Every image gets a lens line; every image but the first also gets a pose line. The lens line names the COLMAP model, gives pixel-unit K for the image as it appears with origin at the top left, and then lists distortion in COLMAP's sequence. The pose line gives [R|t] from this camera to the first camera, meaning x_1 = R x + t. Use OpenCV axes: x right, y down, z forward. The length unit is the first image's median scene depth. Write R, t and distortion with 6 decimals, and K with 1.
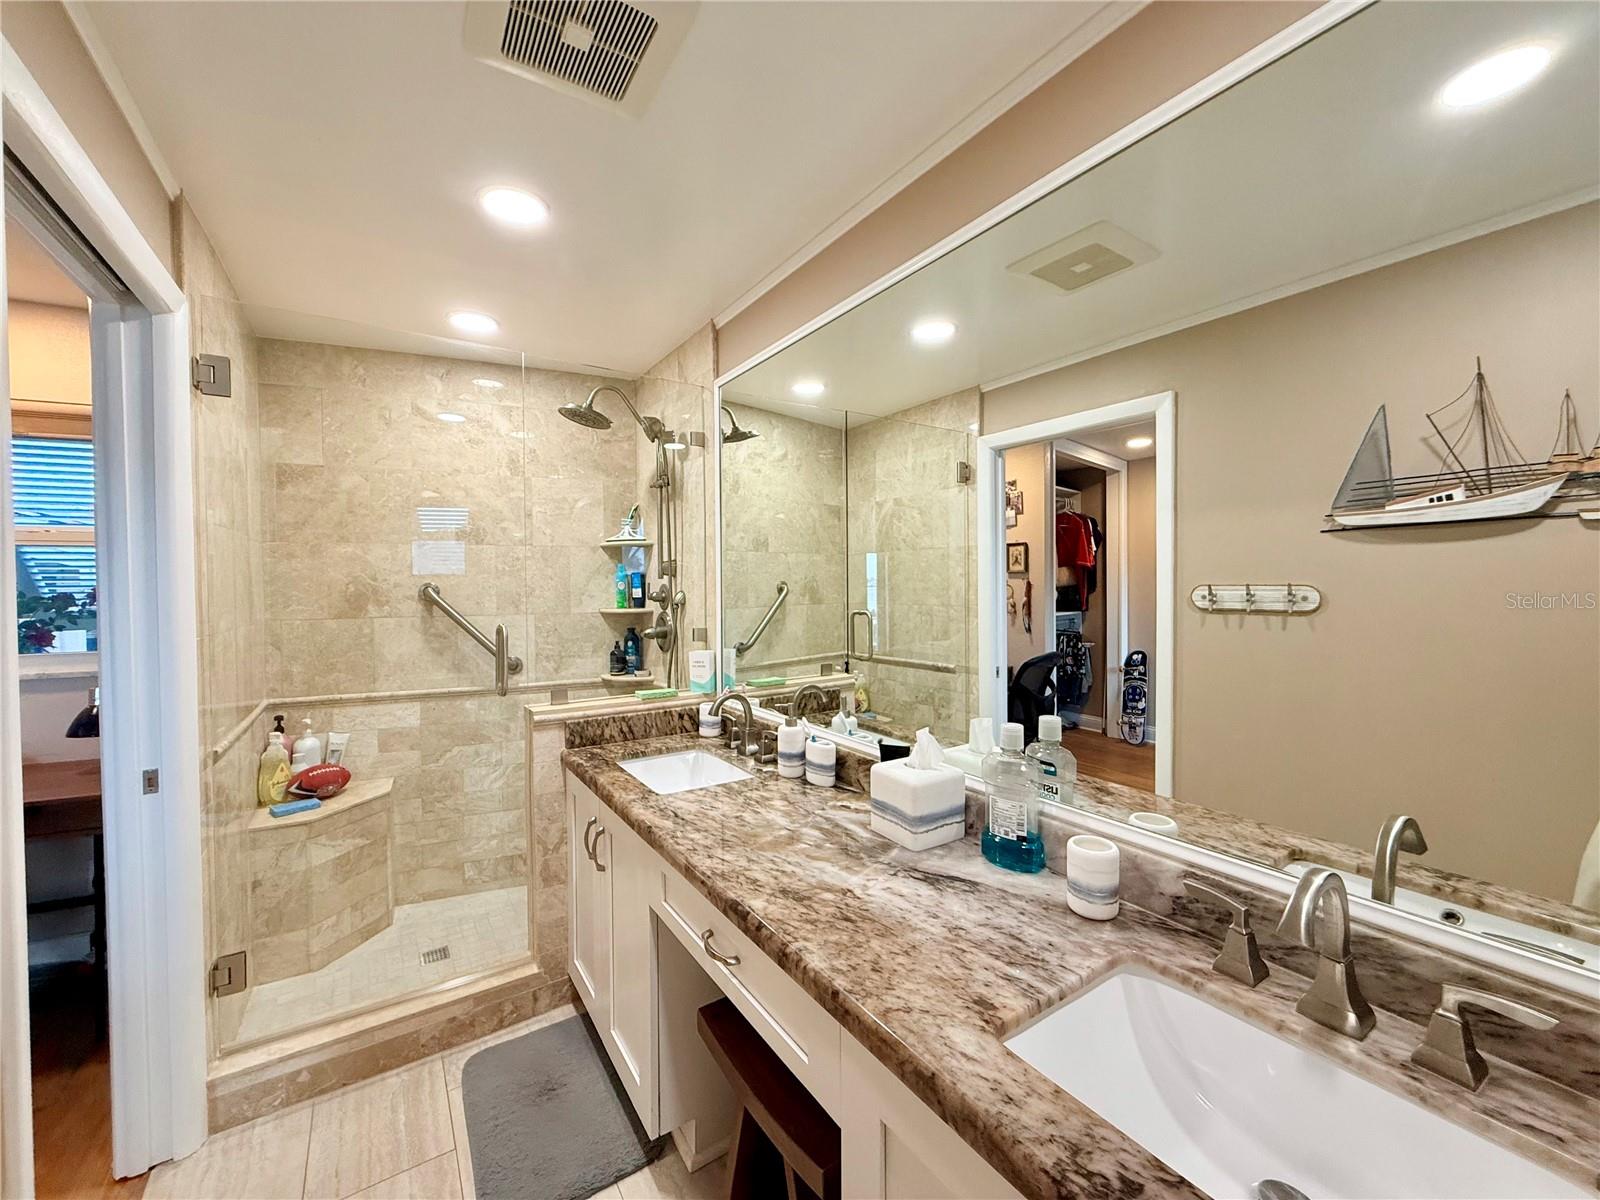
lens RADIAL K [[637.6, 0, 797.2], [0, 637.6, 597.4], [0, 0, 1]] dist [0.001498, 0.000514]
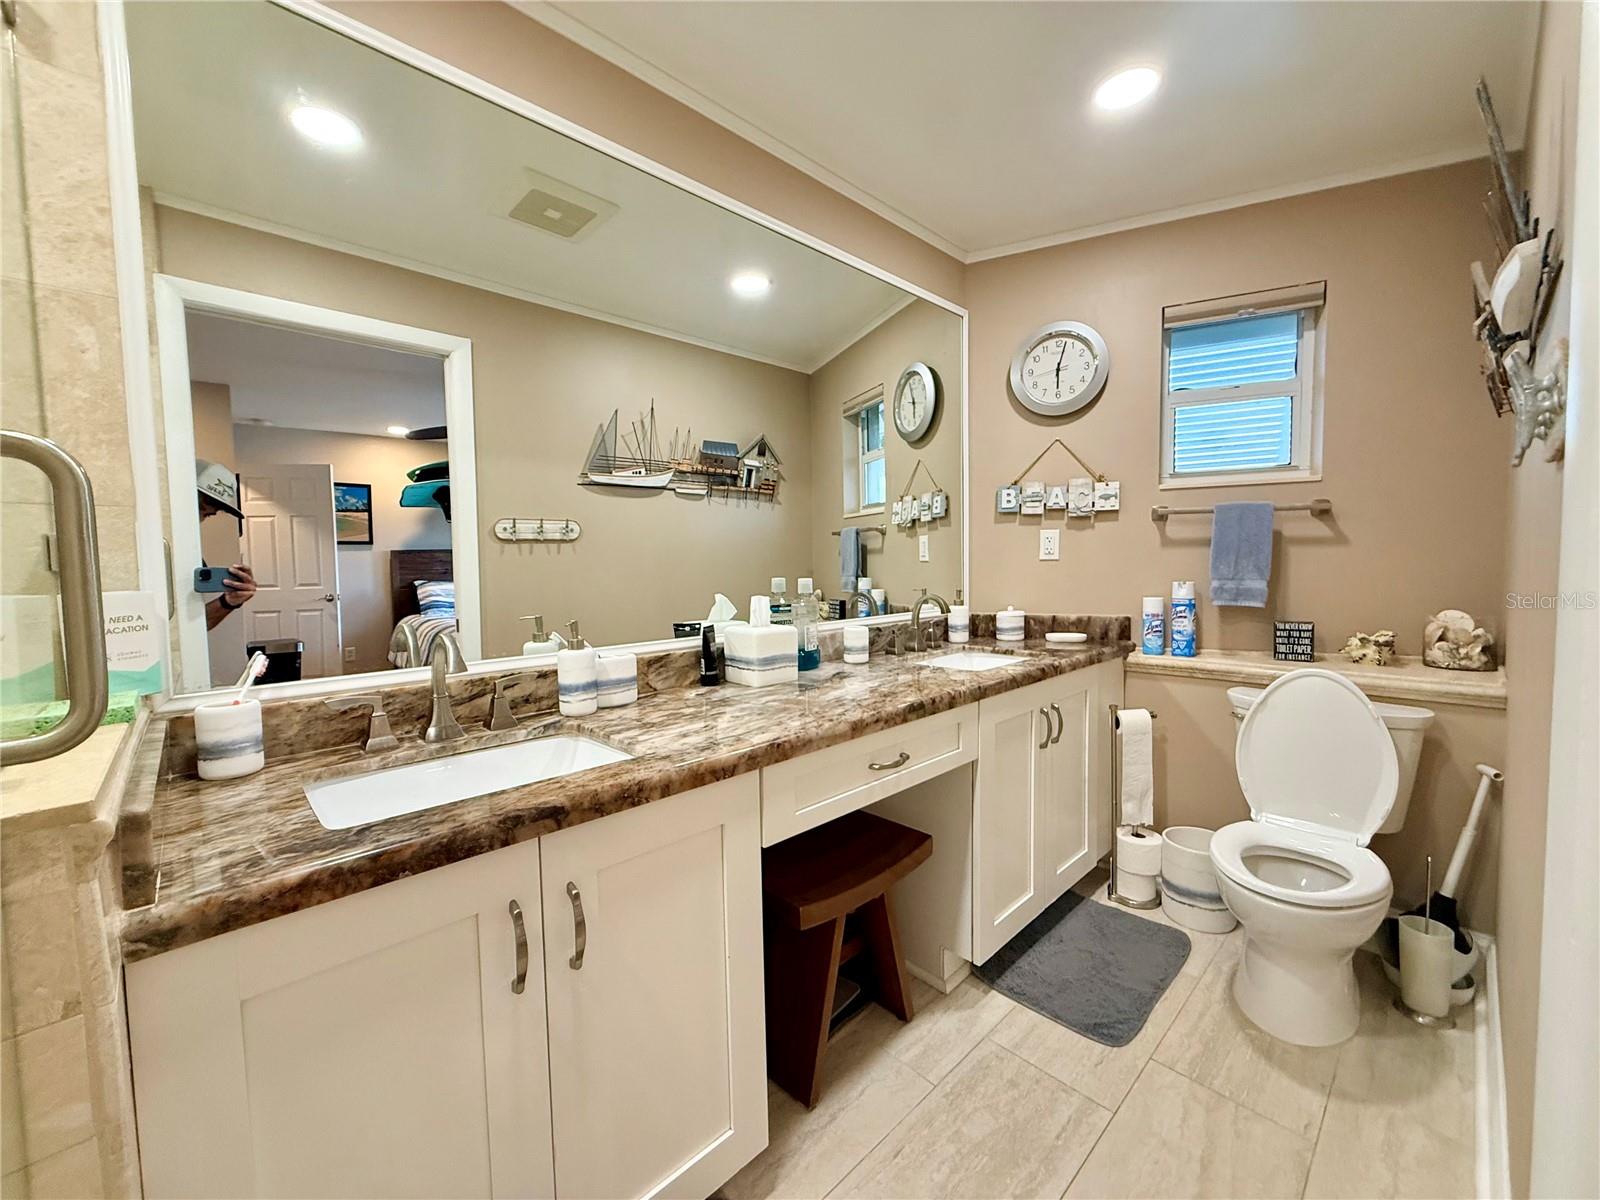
lens RADIAL K [[637.6, 0, 797.2], [0, 637.6, 597.4], [0, 0, 1]] dist [0.001498, 0.000514]
pose [[-0.156530, -0.049981, 0.986408, -0.773560], [0.040450, 0.997556, 0.056965, 0.100672], [-0.986844, 0.048817, -0.154126, 0.824390]]
